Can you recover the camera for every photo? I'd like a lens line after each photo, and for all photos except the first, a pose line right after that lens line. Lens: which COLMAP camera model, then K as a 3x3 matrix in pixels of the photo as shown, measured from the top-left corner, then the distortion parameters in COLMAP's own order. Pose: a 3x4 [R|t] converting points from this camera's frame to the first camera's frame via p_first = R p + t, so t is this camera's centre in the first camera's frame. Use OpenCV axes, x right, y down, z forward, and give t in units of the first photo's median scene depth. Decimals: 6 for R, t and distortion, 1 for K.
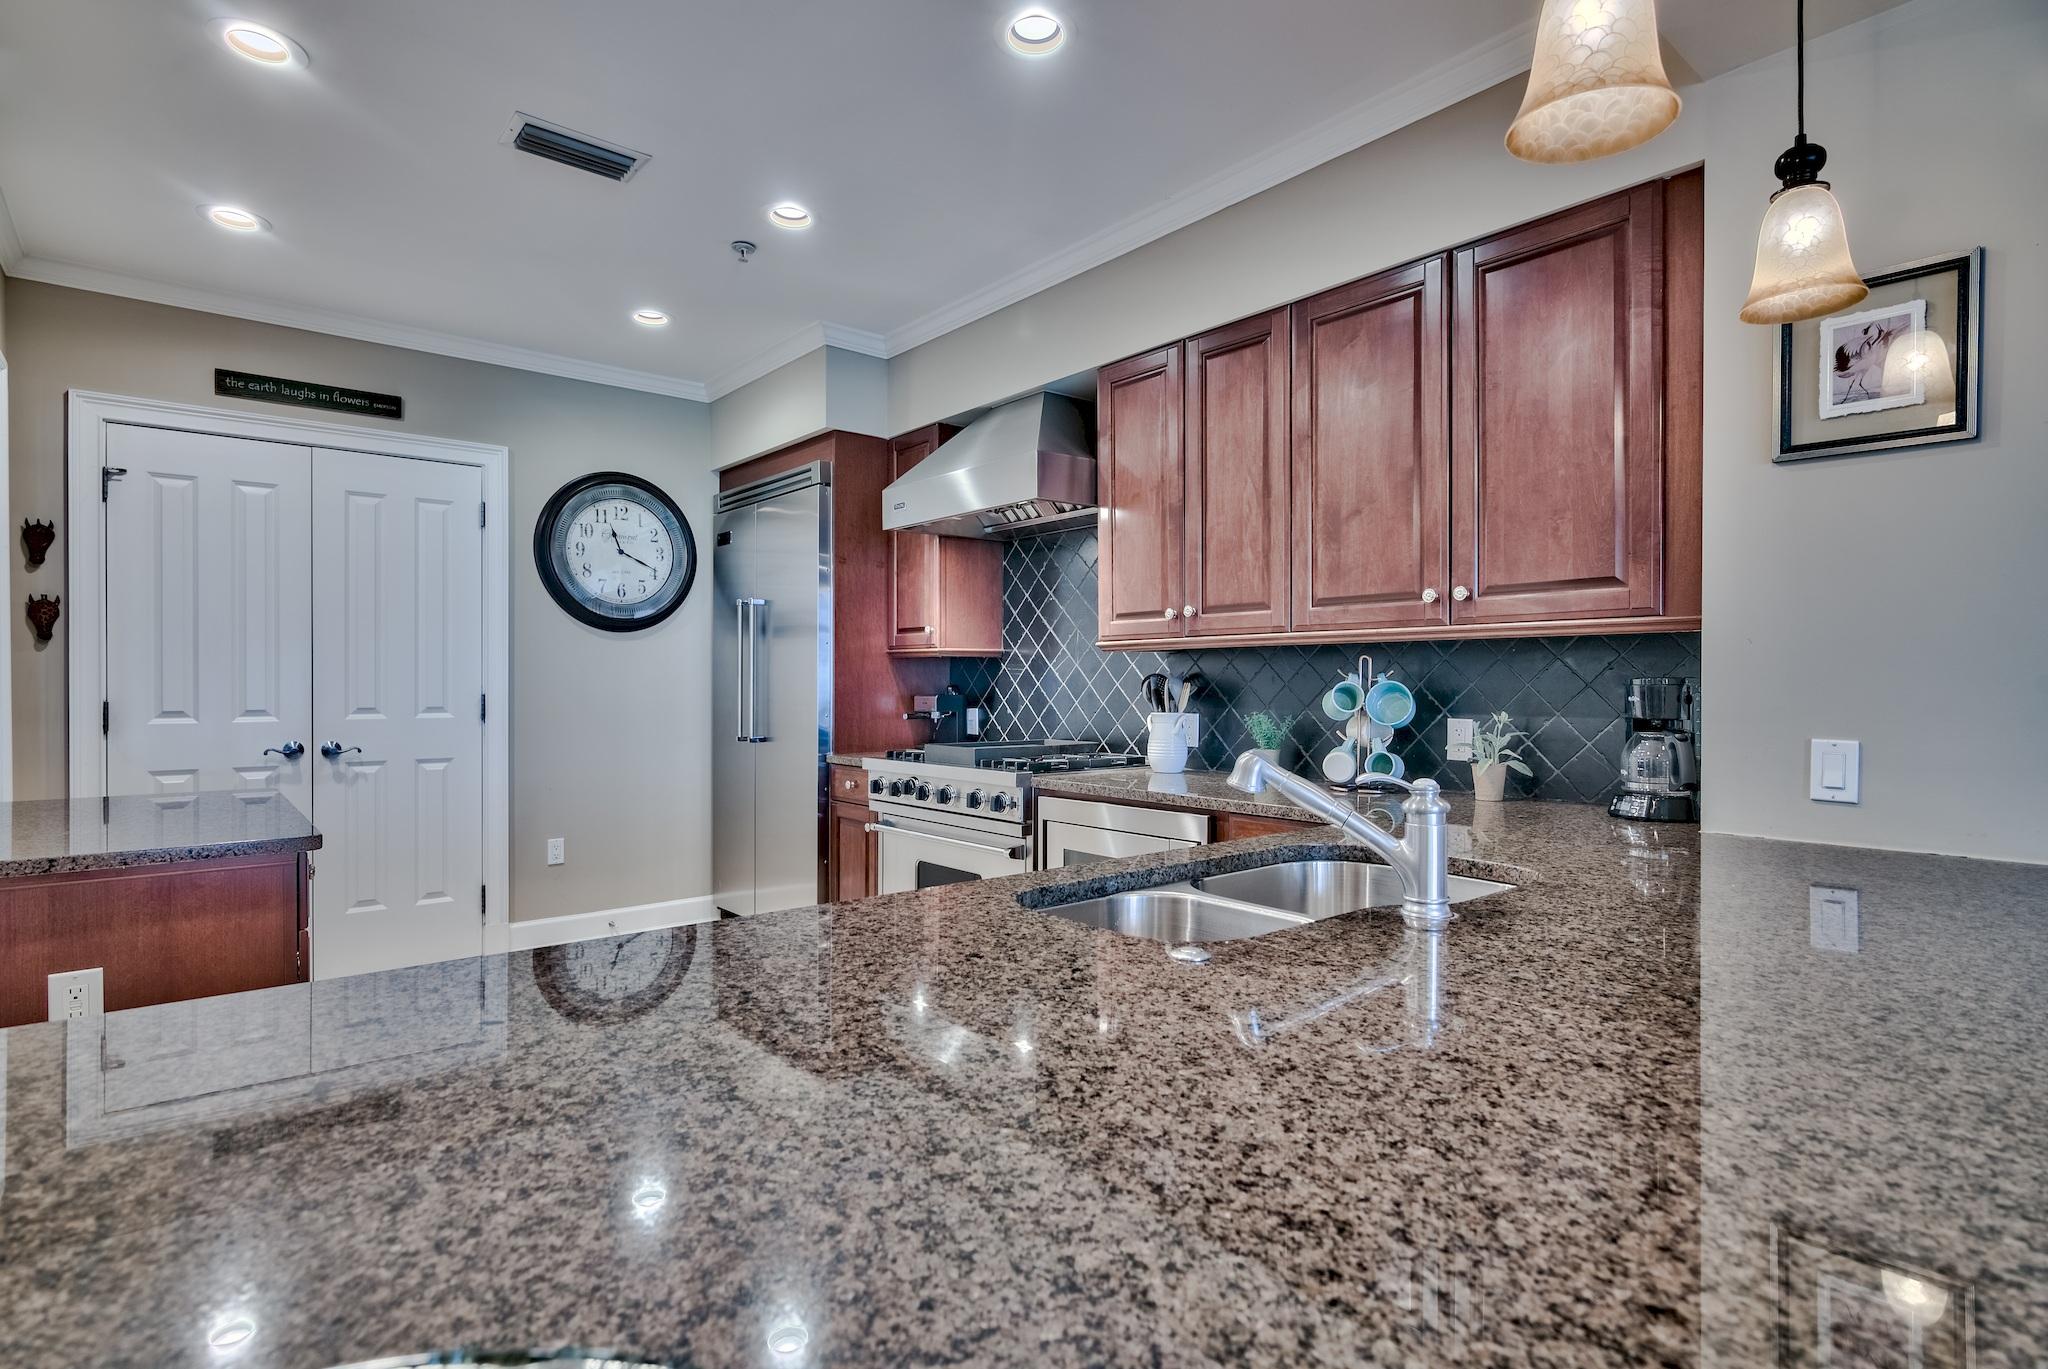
lens RADIAL K [[1018.8, 0, 1024.0], [0, 1018.8, 684.5], [0, 0, 1]] dist [-0.001323, -0.000416]
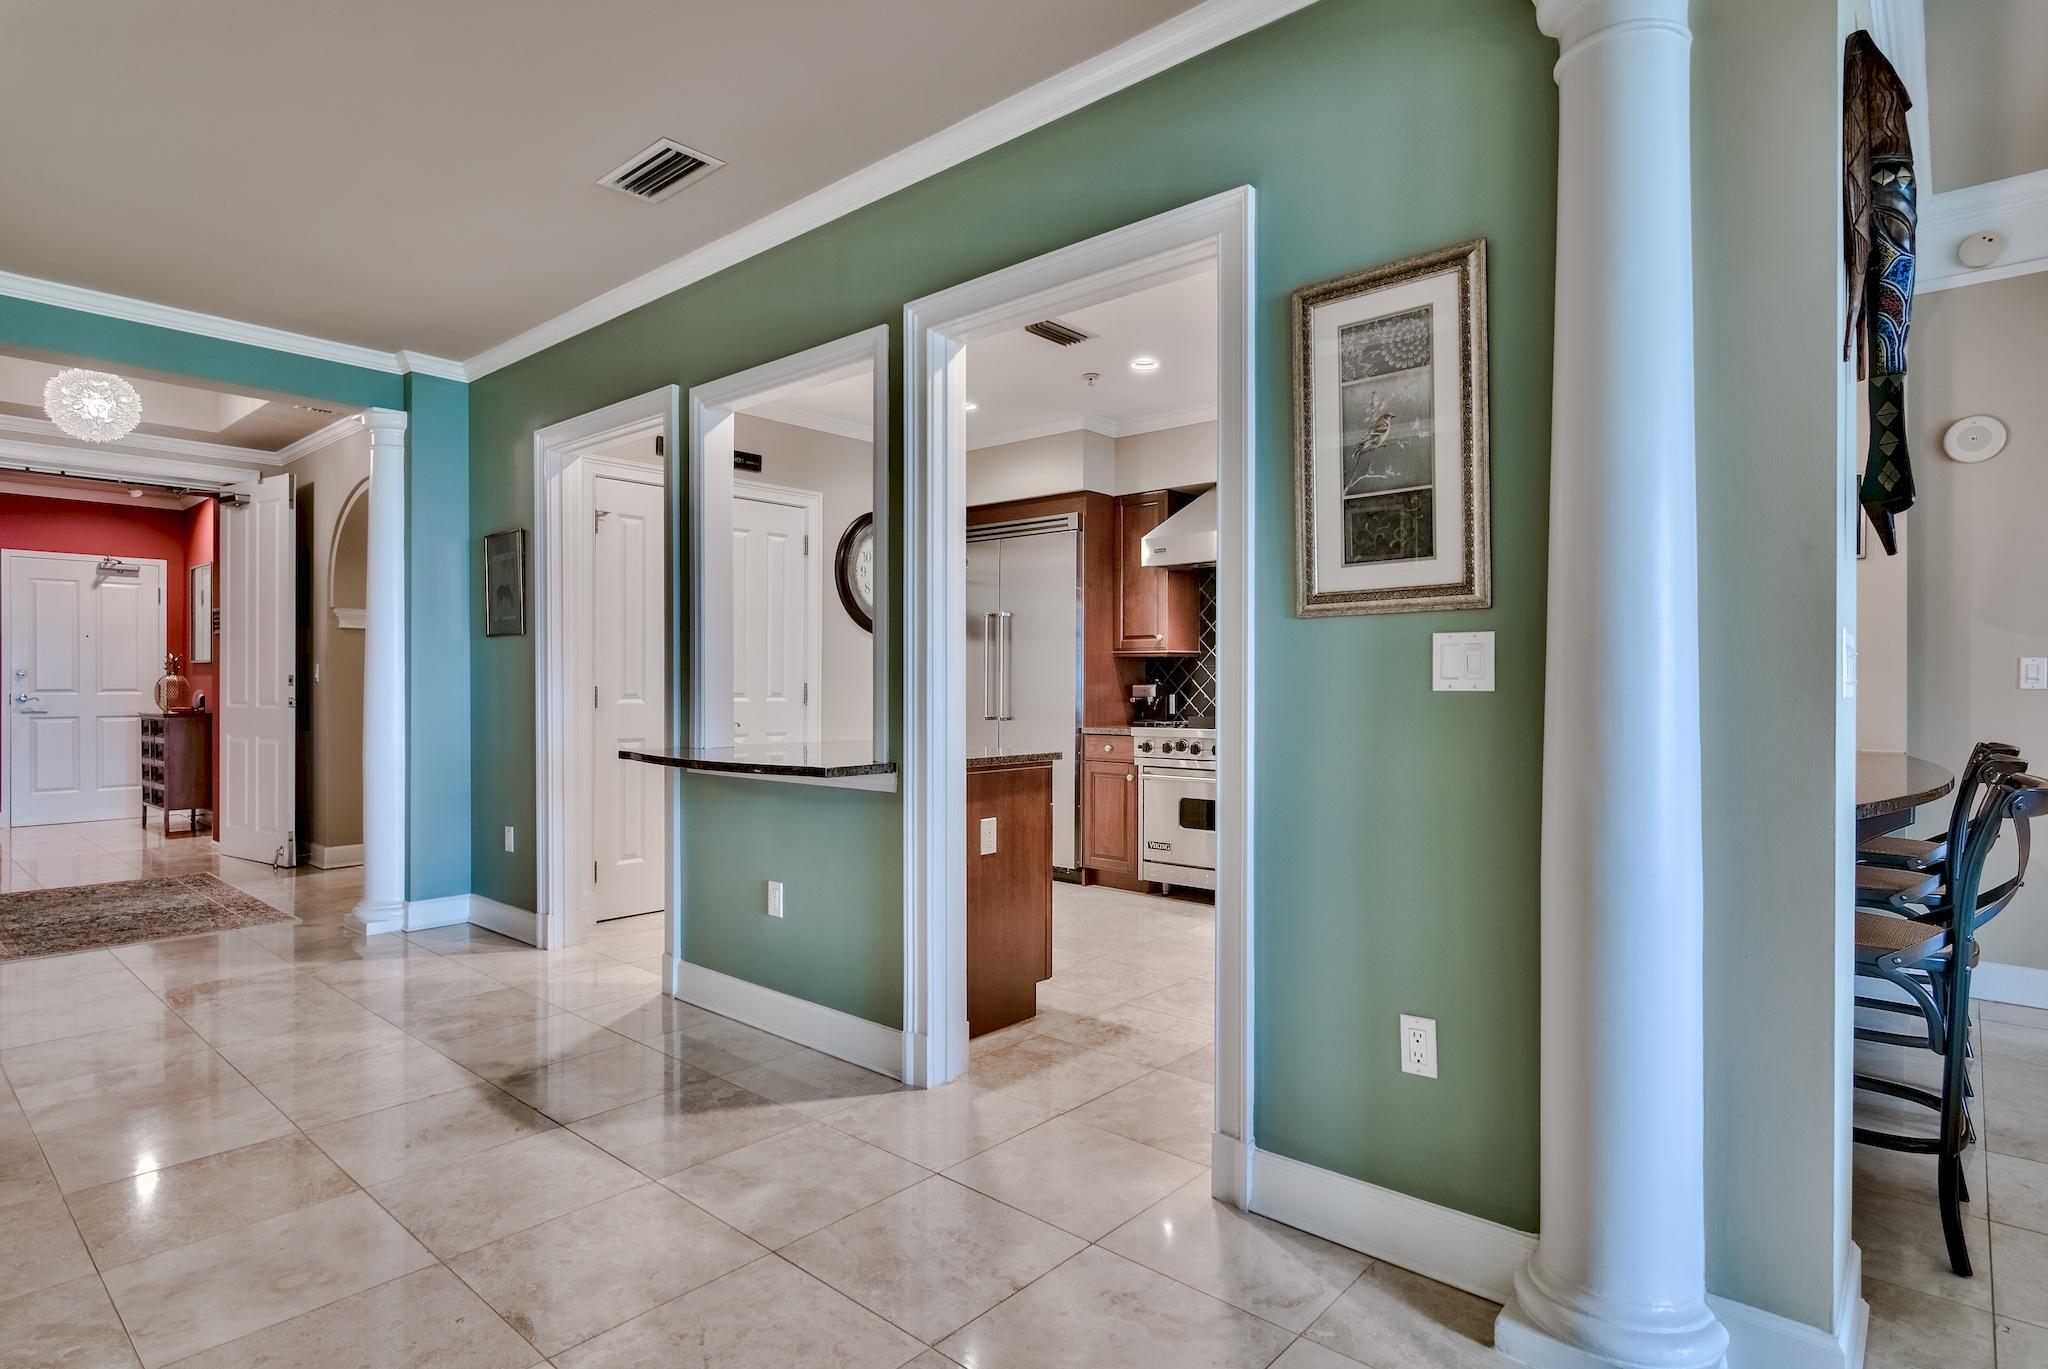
lens RADIAL K [[1065.8, 0, 1024.0], [0, 1065.8, 684.5], [0, 0, 1]] dist [0.000689, -0.000104]
pose [[0.988952, 0.002776, 0.148212, -0.482505], [-0.002179, 0.999989, -0.004195, 0.017059], [-0.148222, 0.003826, 0.988947, -0.404222]]
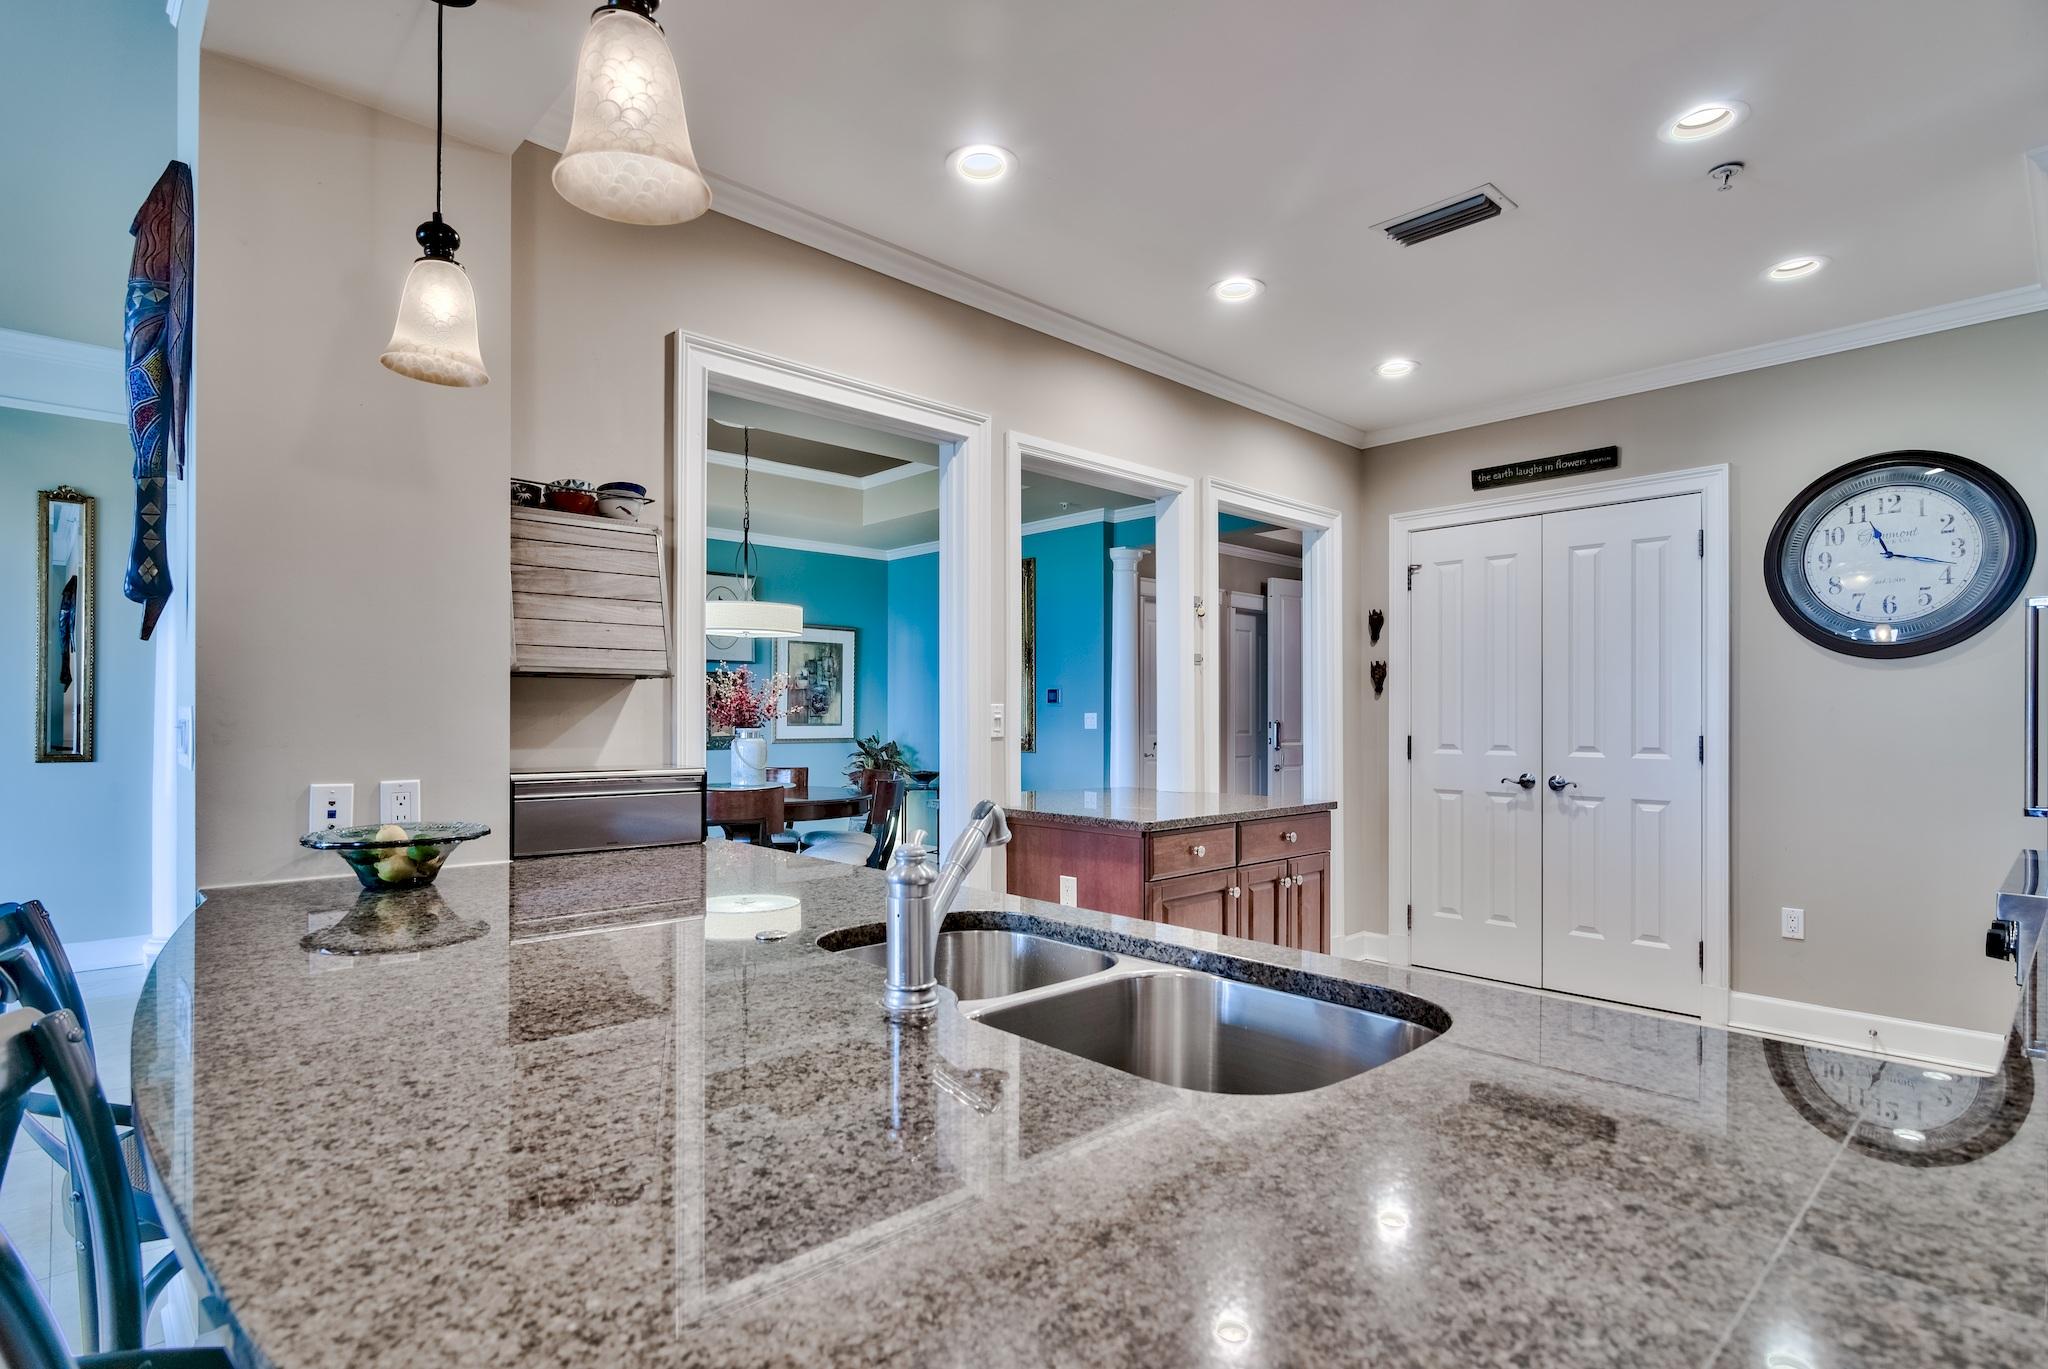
lens RADIAL K [[1025.7, 0, 989.7], [0, 1025.7, 715.9], [0, 0, 1]] dist [-0.004692, -0.000292]
pose [[0.039444, -0.001543, -0.999221, 0.399430], [-0.004854, 0.999987, -0.001736, -0.004088], [0.999210, 0.004918, 0.039436, 0.328958]]
